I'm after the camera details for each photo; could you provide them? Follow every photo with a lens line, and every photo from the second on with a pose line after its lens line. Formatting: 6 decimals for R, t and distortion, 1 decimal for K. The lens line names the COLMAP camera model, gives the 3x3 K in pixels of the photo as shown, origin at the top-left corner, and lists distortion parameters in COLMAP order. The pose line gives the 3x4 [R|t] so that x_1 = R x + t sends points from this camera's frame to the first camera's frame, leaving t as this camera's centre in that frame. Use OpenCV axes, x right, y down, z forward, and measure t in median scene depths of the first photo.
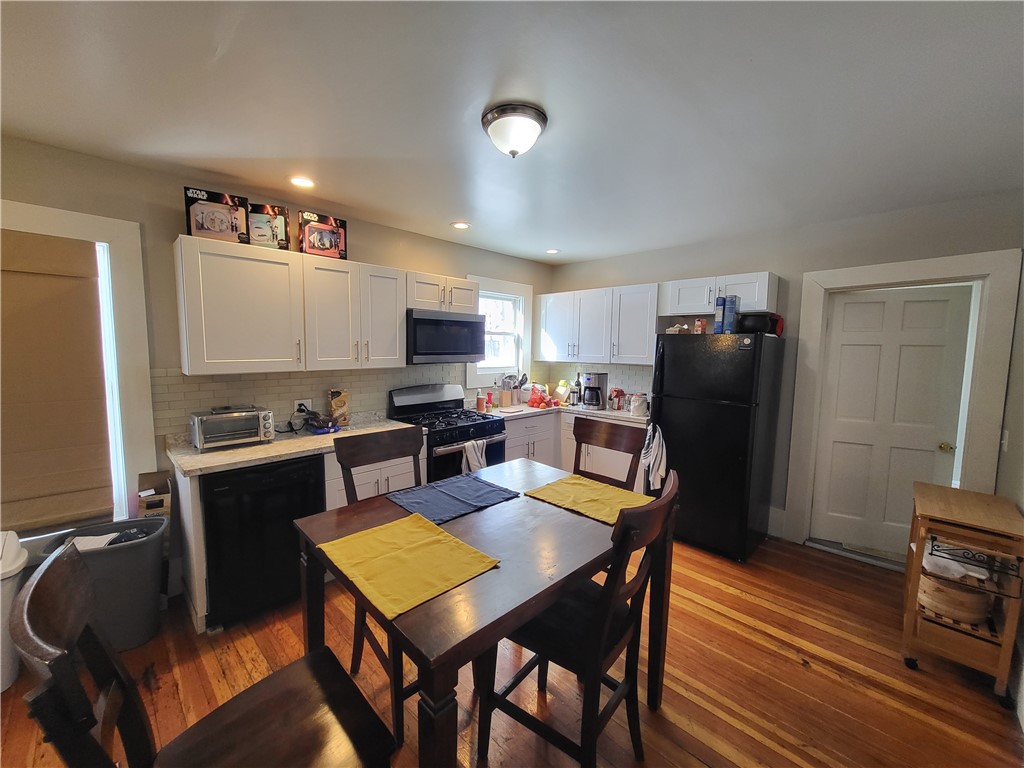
lens RADIAL K [[399.5, 0, 508.2], [0, 399.5, 382.9], [0, 0, 1]] dist [-0.007782, -0.000102]
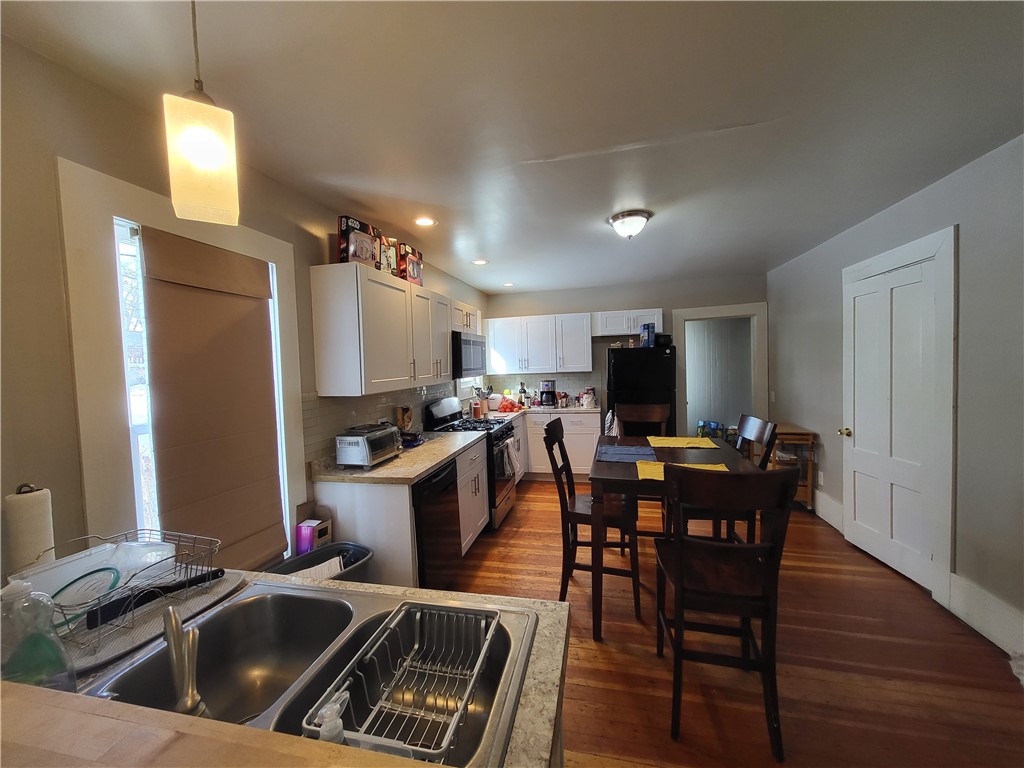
lens RADIAL K [[399.5, 0, 509.9], [0, 399.5, 379.0], [0, 0, 1]] dist [-0.007782, -0.000102]
pose [[0.860531, -0.059675, 0.505890, -0.802508], [0.090130, 0.995282, -0.035909, 0.009289], [-0.501360, 0.076496, 0.861850, -0.074243]]
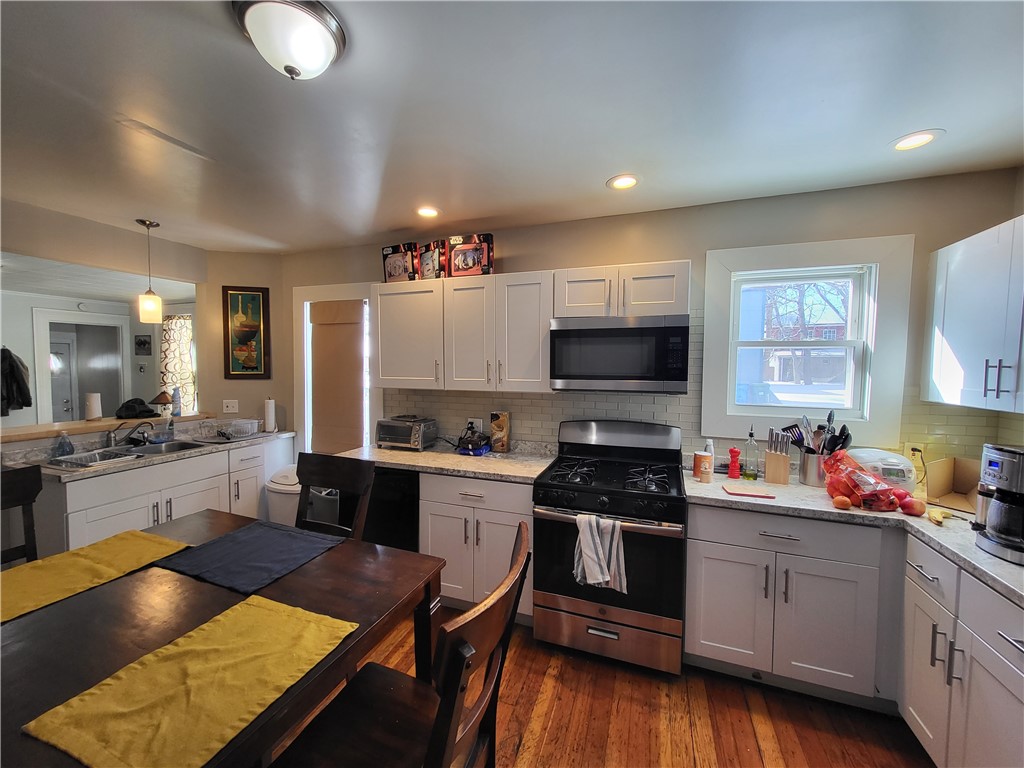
lens RADIAL K [[399.5, 0, 511.9], [0, 399.5, 382.6], [0, 0, 1]] dist [-0.007782, -0.000102]
pose [[0.408929, 0.031733, -0.912014, 0.492926], [-0.089765, 0.995947, -0.005595, -0.056420], [0.908141, 0.084155, 0.410120, 0.704792]]
